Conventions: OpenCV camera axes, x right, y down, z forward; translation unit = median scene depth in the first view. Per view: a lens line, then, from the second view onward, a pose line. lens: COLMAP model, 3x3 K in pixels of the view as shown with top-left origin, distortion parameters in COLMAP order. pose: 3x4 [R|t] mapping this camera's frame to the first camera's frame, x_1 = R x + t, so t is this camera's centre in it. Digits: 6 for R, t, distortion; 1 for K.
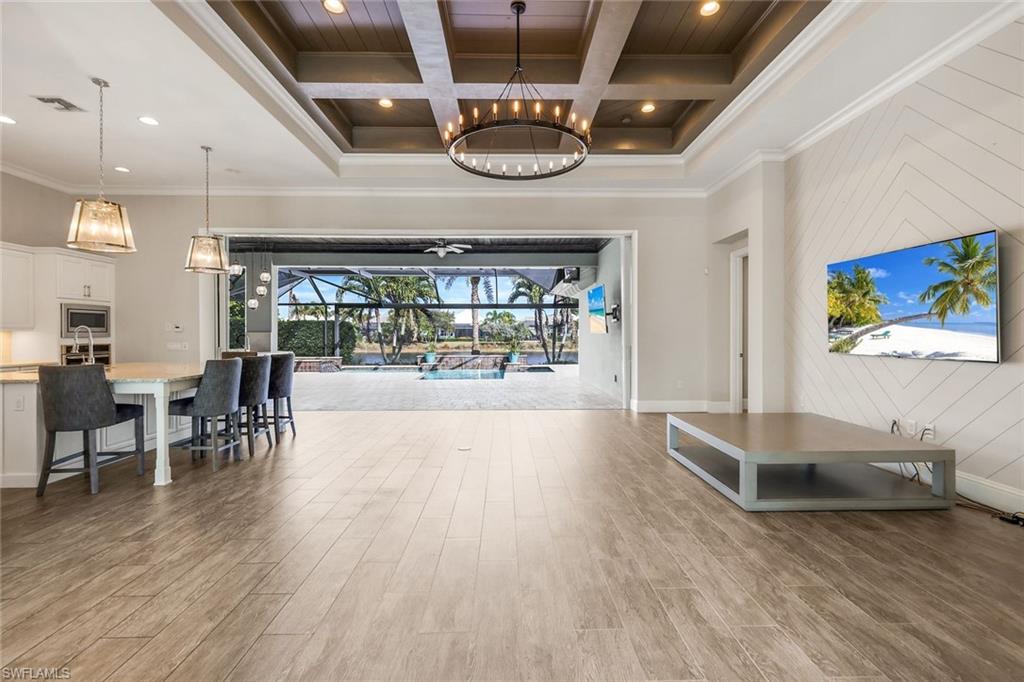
lens RADIAL K [[450.1, 0, 514.5], [0, 450.1, 336.3], [0, 0, 1]] dist [0.002323, 0.000942]
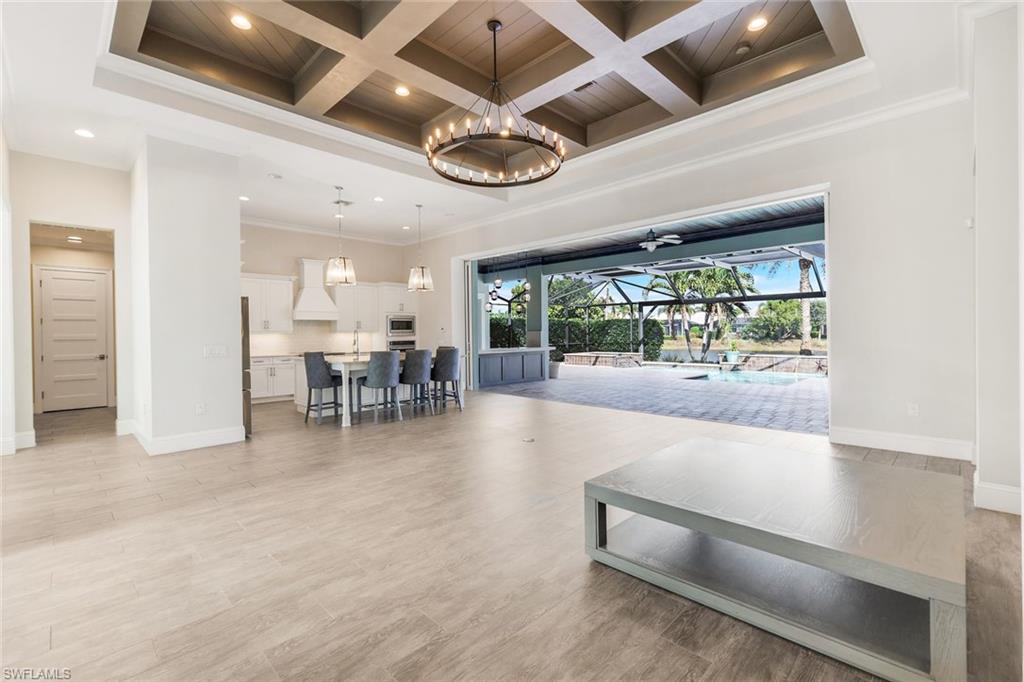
lens RADIAL K [[450.1, 0, 513.3], [0, 450.1, 339.3], [0, 0, 1]] dist [0.002323, 0.000942]
pose [[0.697410, 0.005073, -0.716654, 0.505359], [0.005845, 0.999901, 0.012766, -0.004233], [0.716648, -0.013093, 0.697312, 0.181300]]
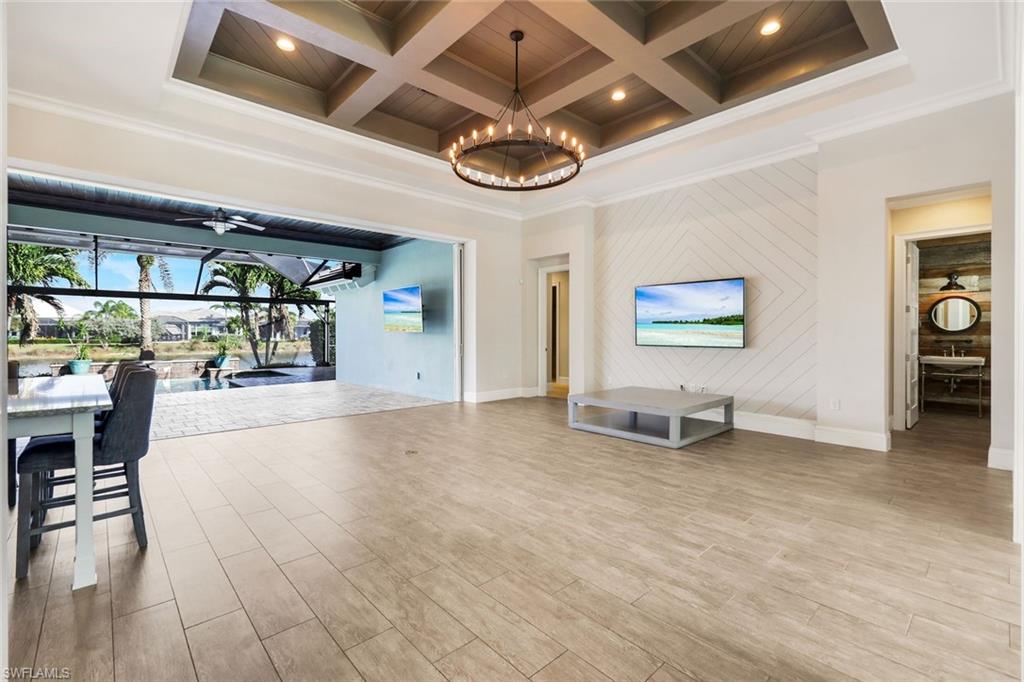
lens RADIAL K [[450.1, 0, 514.9], [0, 450.1, 338.3], [0, 0, 1]] dist [0.002323, 0.000942]
pose [[0.750895, -0.006325, 0.660391, -0.458760], [0.001995, 0.999971, 0.007309, 0.001132], [-0.660418, -0.004171, 0.750887, 0.111308]]
